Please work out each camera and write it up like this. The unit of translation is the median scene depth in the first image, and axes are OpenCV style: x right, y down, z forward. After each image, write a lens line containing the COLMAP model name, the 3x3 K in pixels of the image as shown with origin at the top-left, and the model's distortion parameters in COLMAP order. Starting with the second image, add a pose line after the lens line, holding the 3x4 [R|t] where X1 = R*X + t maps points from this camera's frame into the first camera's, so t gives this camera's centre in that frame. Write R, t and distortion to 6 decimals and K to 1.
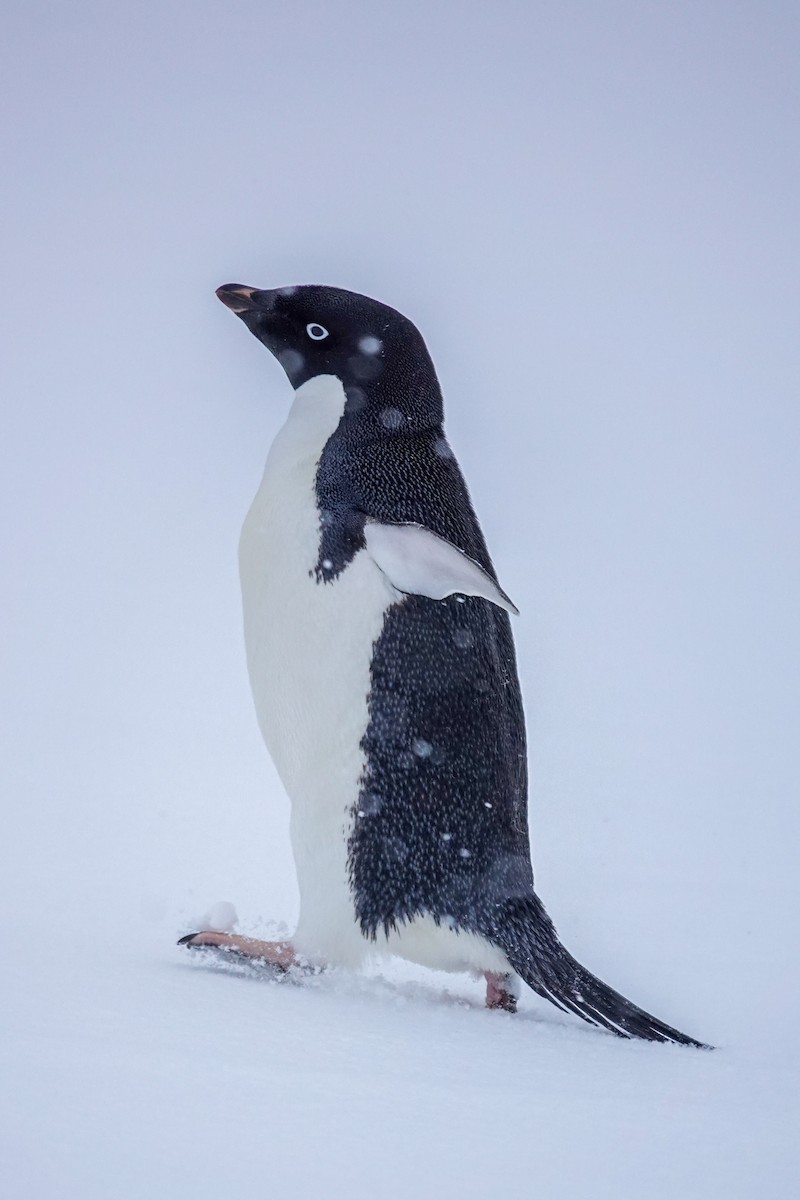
lens RADIAL K [[7434.4, 0, 400.0], [0, 7434.4, 600.0], [0, 0, 1]] dist [-0.219251, 5.227046]
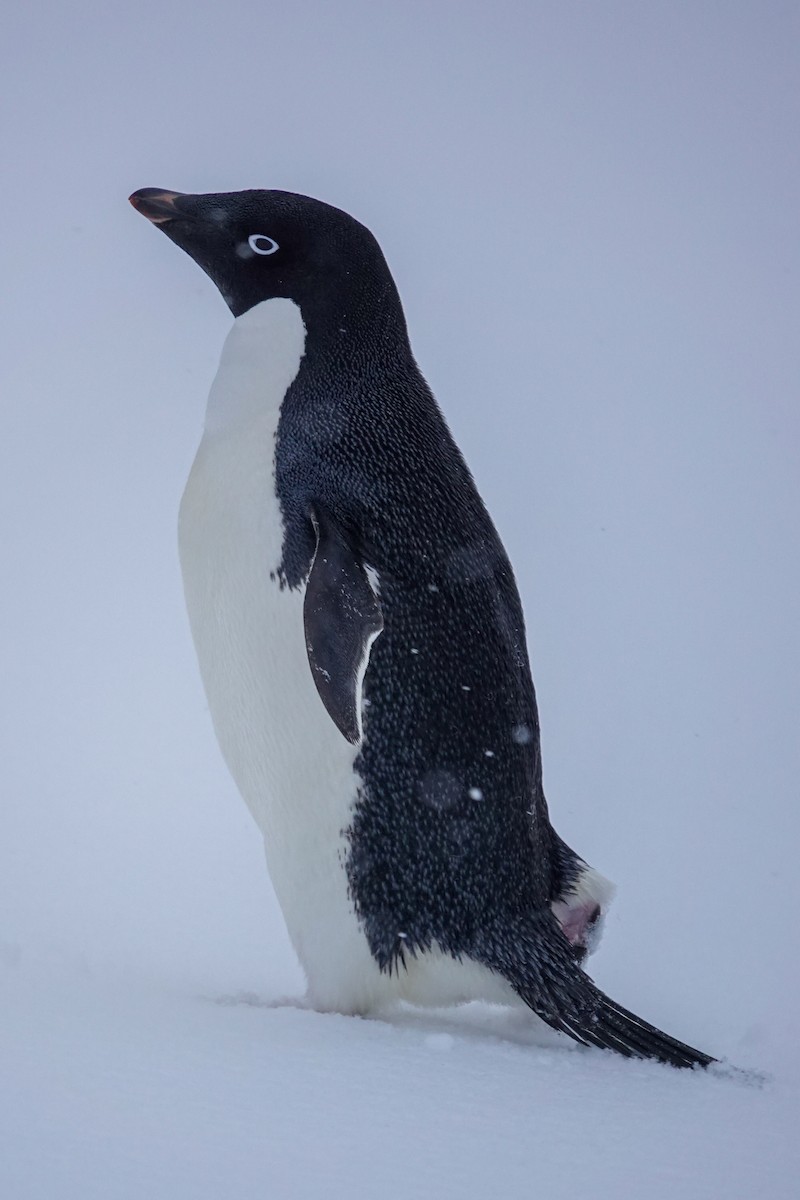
lens RADIAL K [[7434.4, 0, 400.0], [0, 7434.4, 600.0], [0, 0, 1]] dist [-0.219251, 5.227046]
pose [[0.997872, -0.065170, 0.002269, -0.000851], [0.065165, 0.997872, 0.002229, -0.000068], [-0.002410, -0.002076, 0.999995, 0.164690]]
